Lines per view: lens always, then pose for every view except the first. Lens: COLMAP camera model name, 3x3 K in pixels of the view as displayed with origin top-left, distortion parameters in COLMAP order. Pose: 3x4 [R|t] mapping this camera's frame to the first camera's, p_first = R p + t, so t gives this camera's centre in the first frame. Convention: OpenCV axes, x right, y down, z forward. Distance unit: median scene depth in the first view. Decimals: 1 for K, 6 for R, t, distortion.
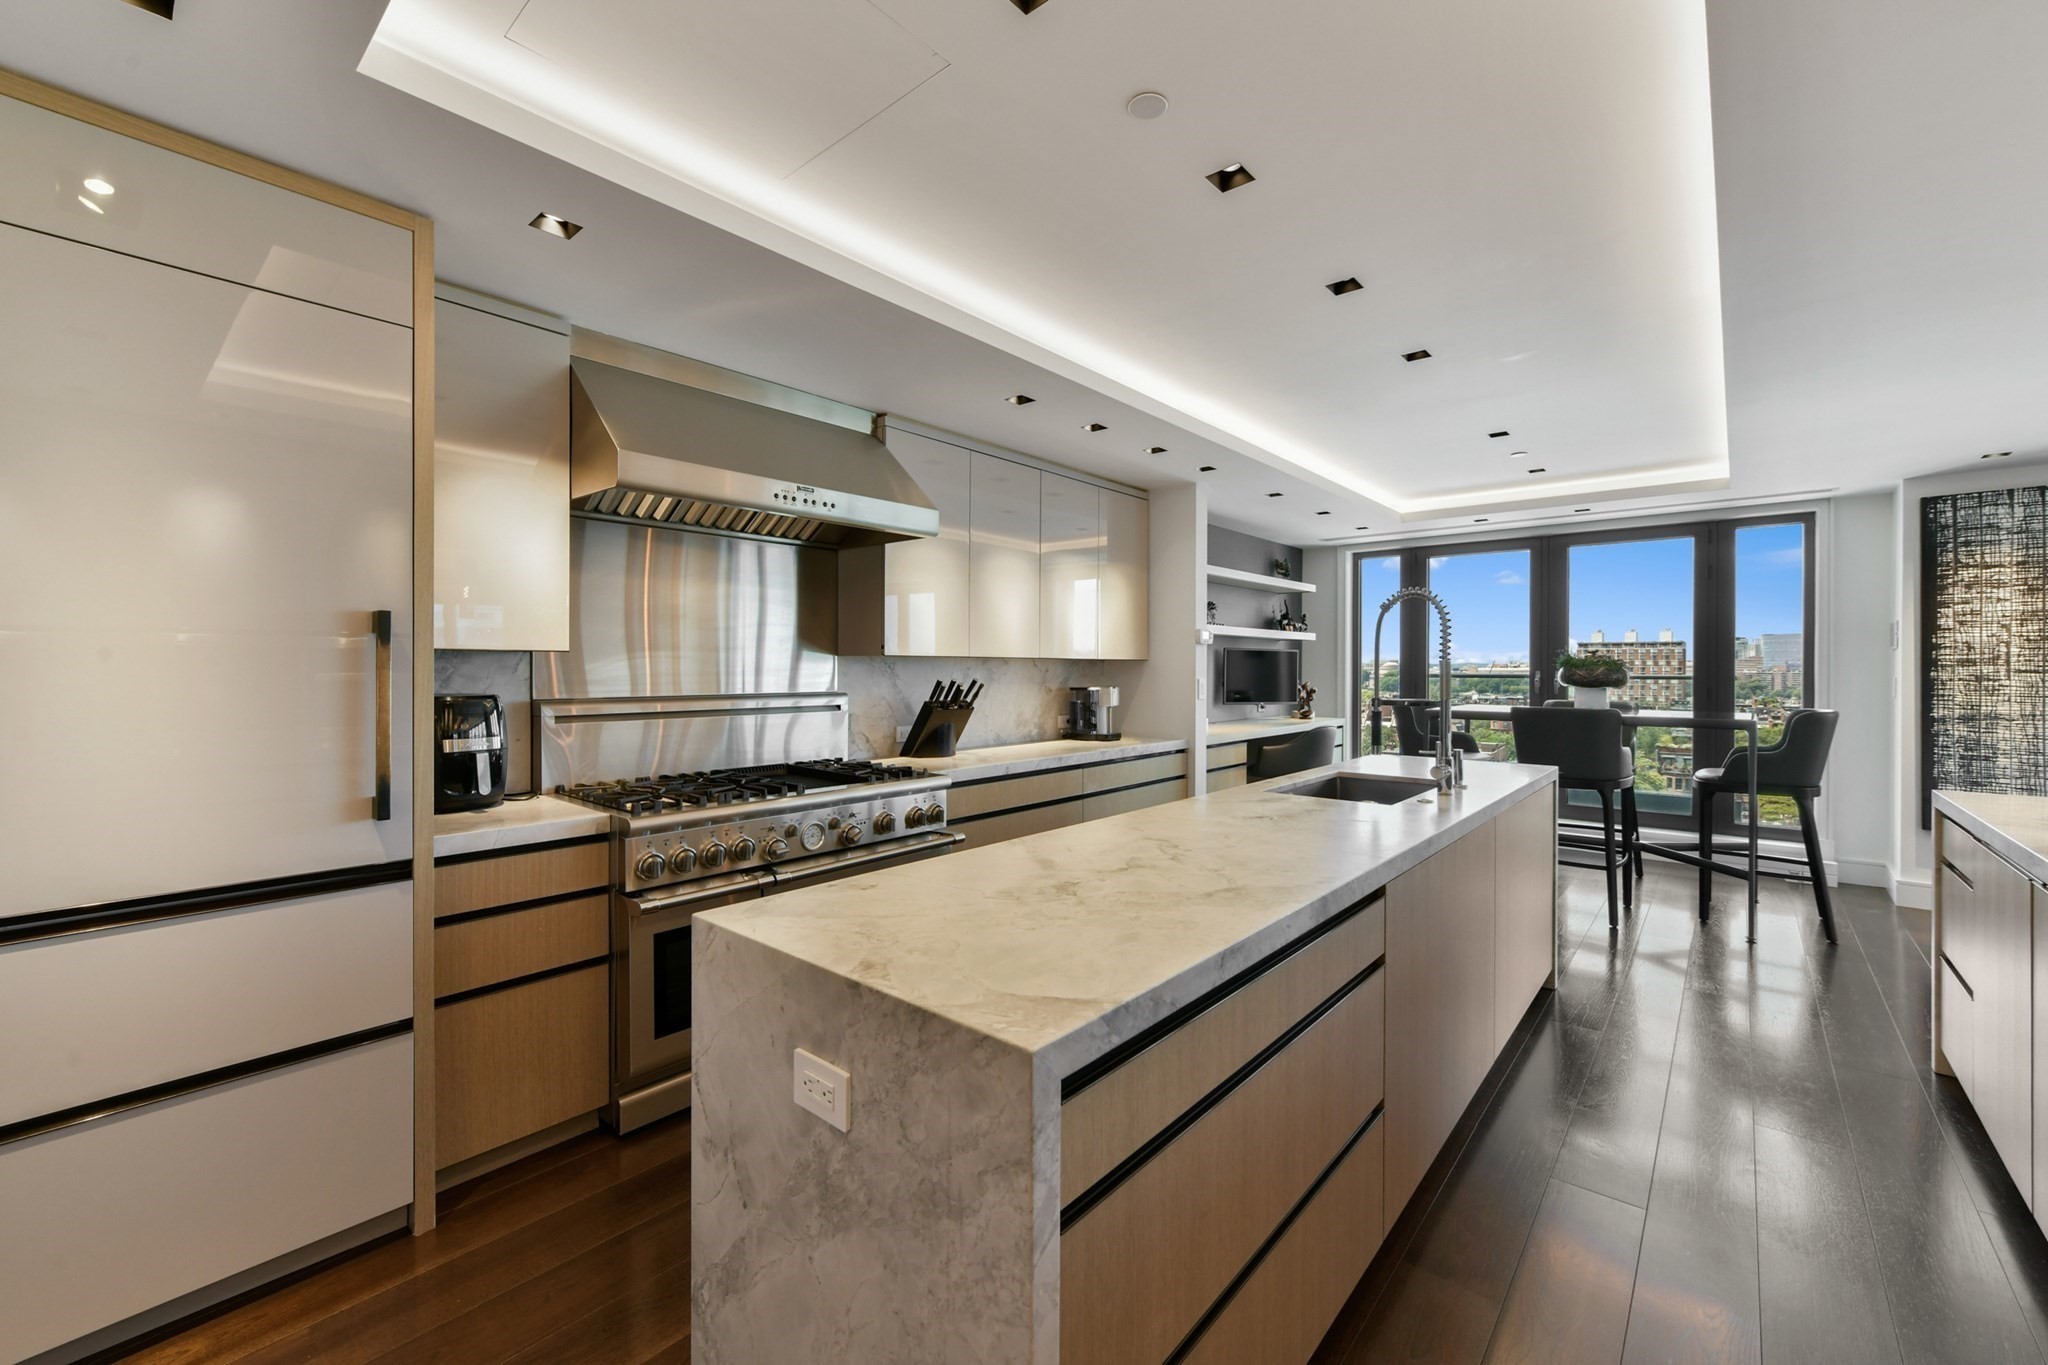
lens RADIAL K [[832.2, 0, 1041.9], [0, 832.2, 671.6], [0, 0, 1]] dist [-0.004177, 0.001746]
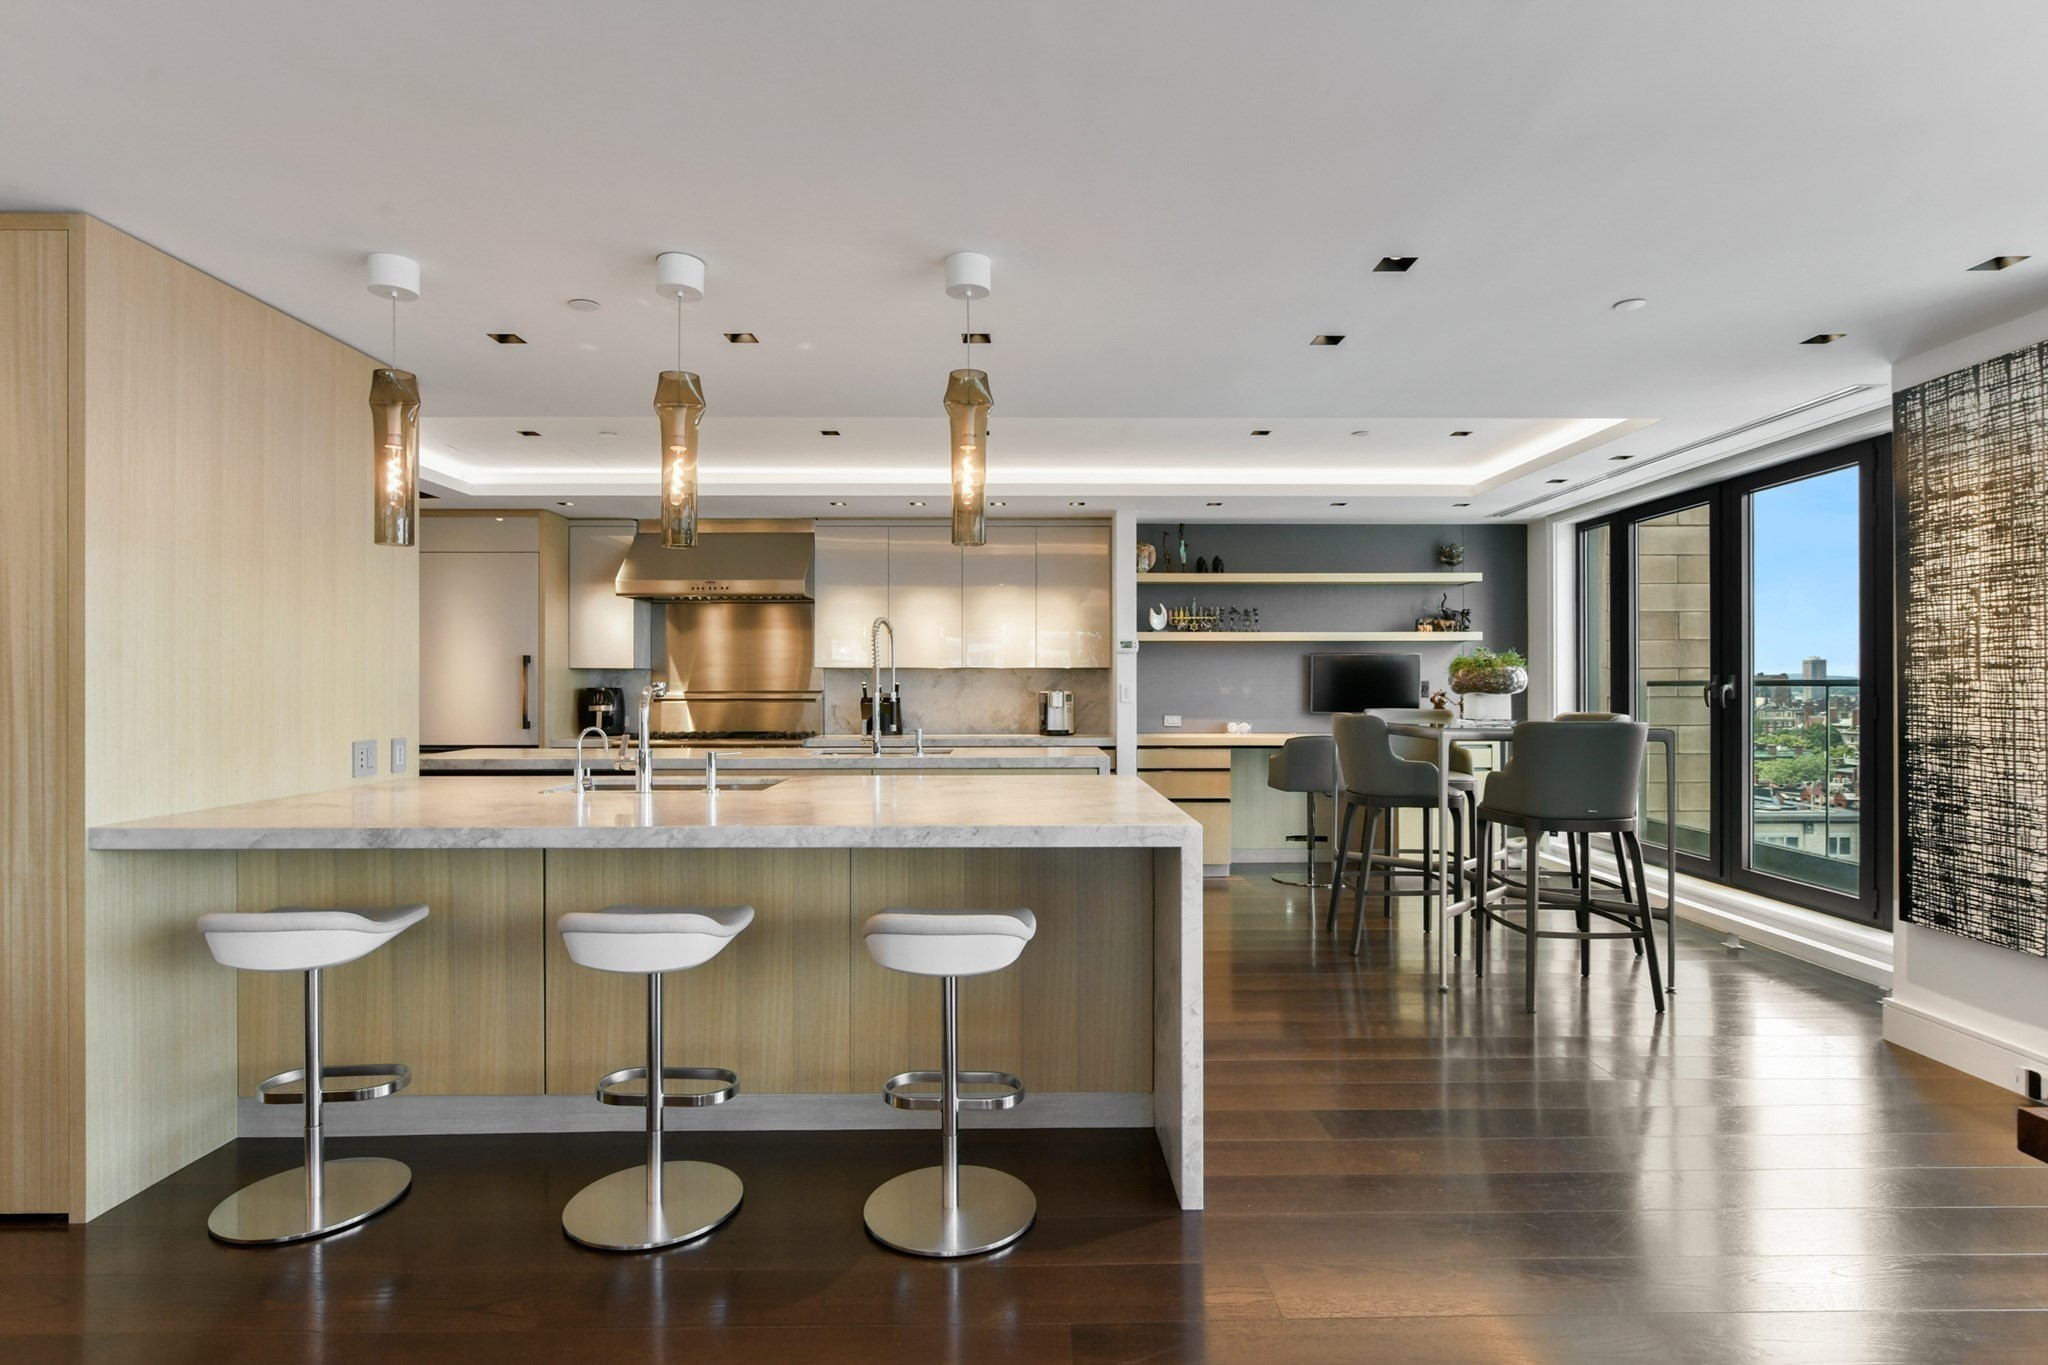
lens RADIAL K [[1044.0, 0, 1021.3], [0, 1044.0, 685.5], [0, 0, 1]] dist [-0.006572, 0.000009]
pose [[0.653009, -0.001652, -0.757349, 1.248652], [-0.001570, 0.999993, -0.003536, 0.016879], [0.757349, 0.003498, 0.653001, -0.018129]]
